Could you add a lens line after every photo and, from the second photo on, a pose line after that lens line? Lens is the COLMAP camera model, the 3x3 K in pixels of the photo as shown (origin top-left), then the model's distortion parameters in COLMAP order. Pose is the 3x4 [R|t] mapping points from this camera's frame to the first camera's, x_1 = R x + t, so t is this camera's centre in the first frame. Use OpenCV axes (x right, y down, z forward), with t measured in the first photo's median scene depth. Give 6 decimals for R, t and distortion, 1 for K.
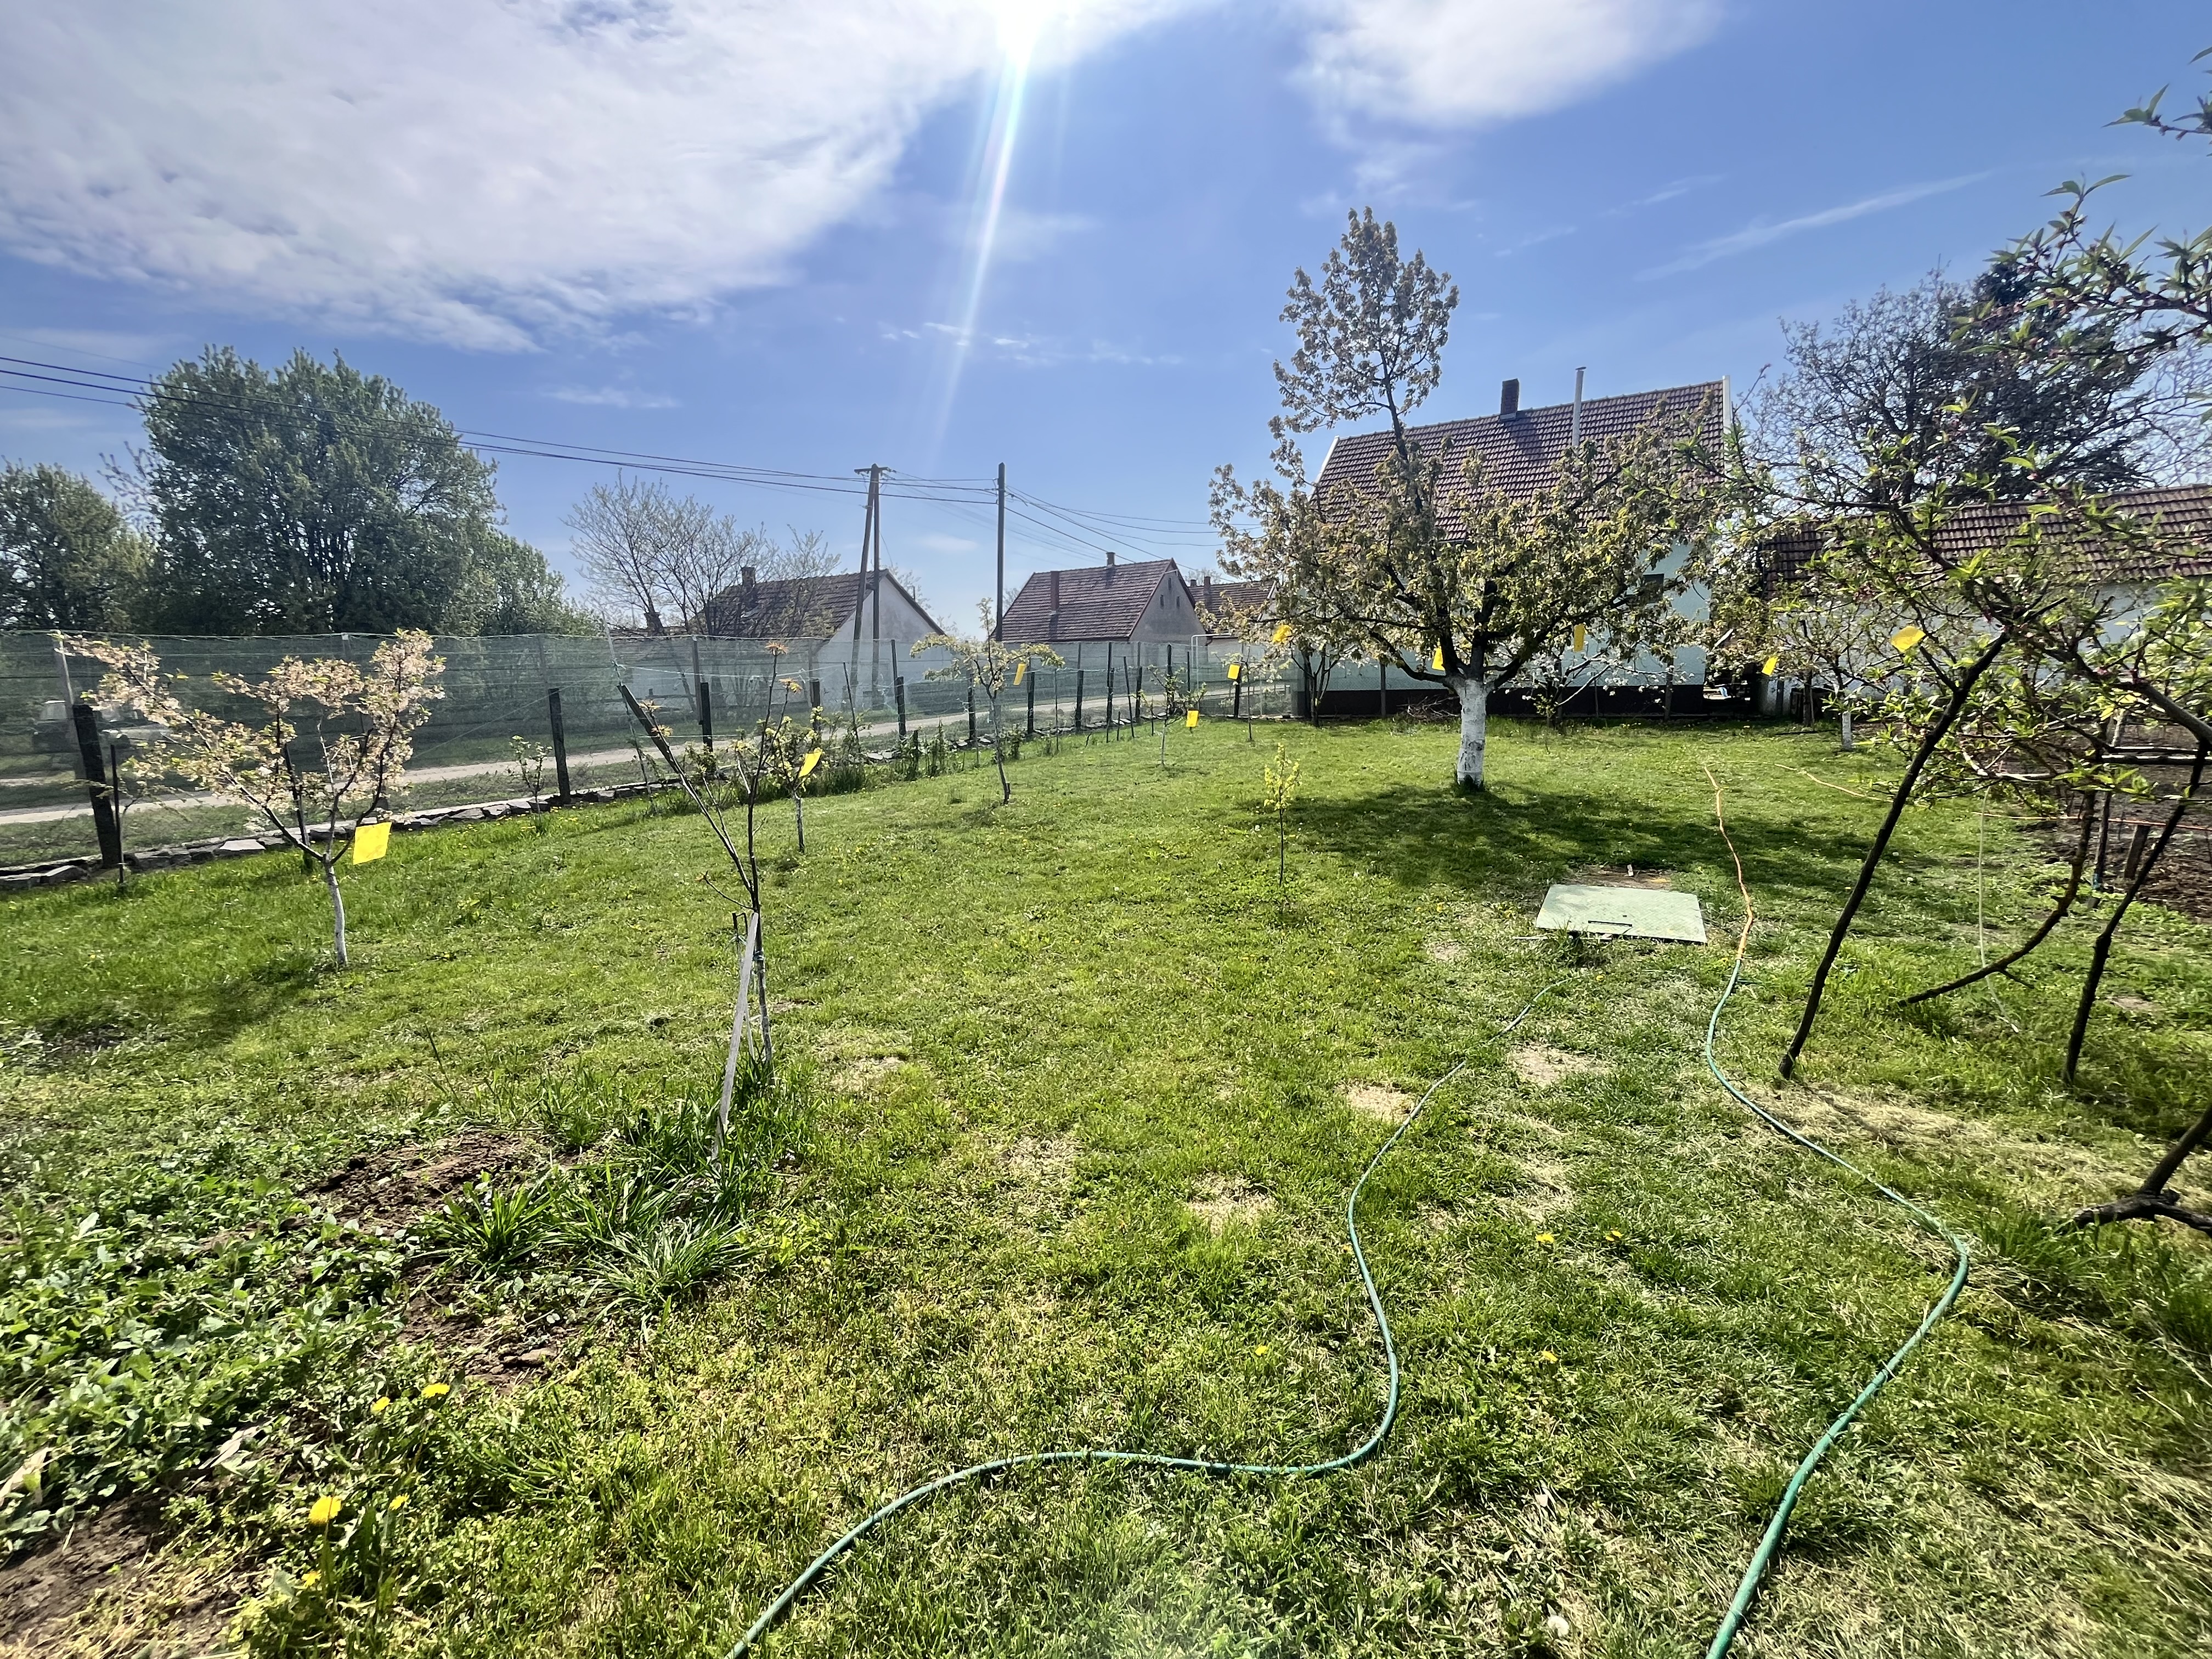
lens RADIAL K [[894.7, 0, 1103.6], [0, 894.7, 829.6], [0, 0, 1]] dist [-0.003480, -0.000725]
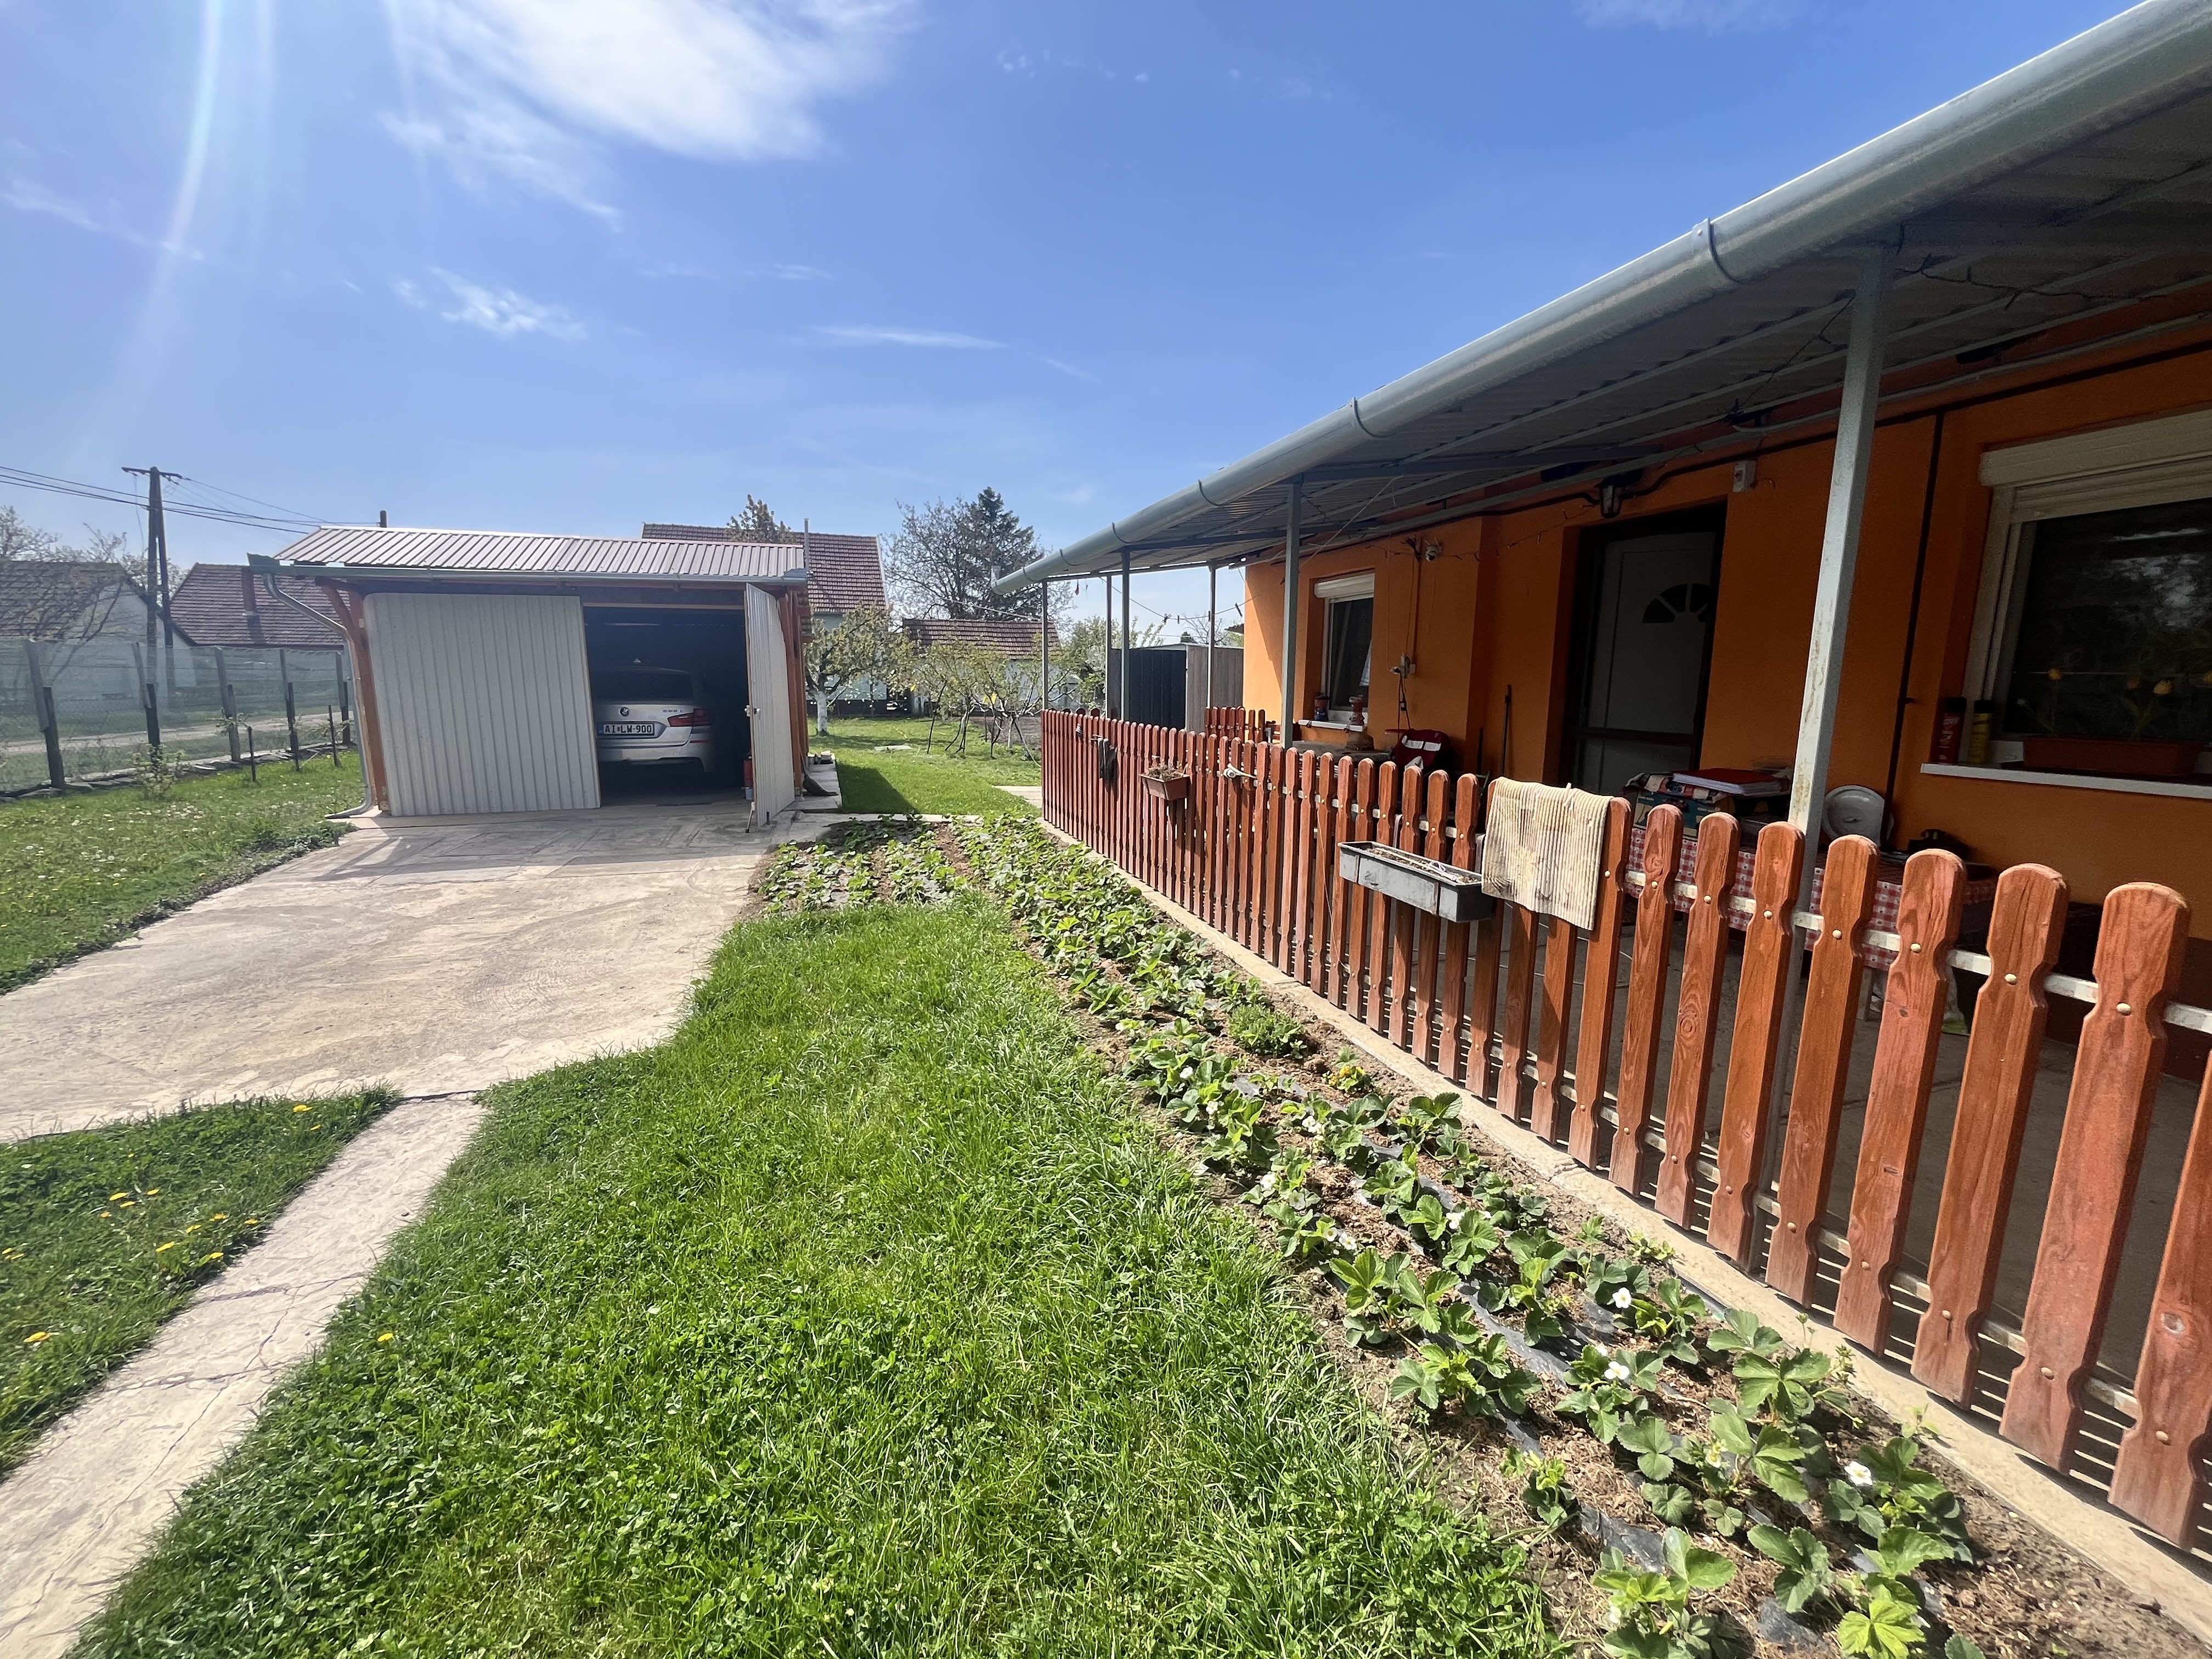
lens RADIAL K [[894.7, 0, 1093.4], [0, 894.7, 820.7], [0, 0, 1]] dist [-0.003480, -0.000725]
pose [[0.674357, -0.077917, 0.734283, -1.517946], [0.103041, 0.994617, 0.010909, 0.400094], [-0.731181, 0.068305, 0.678756, -2.023640]]
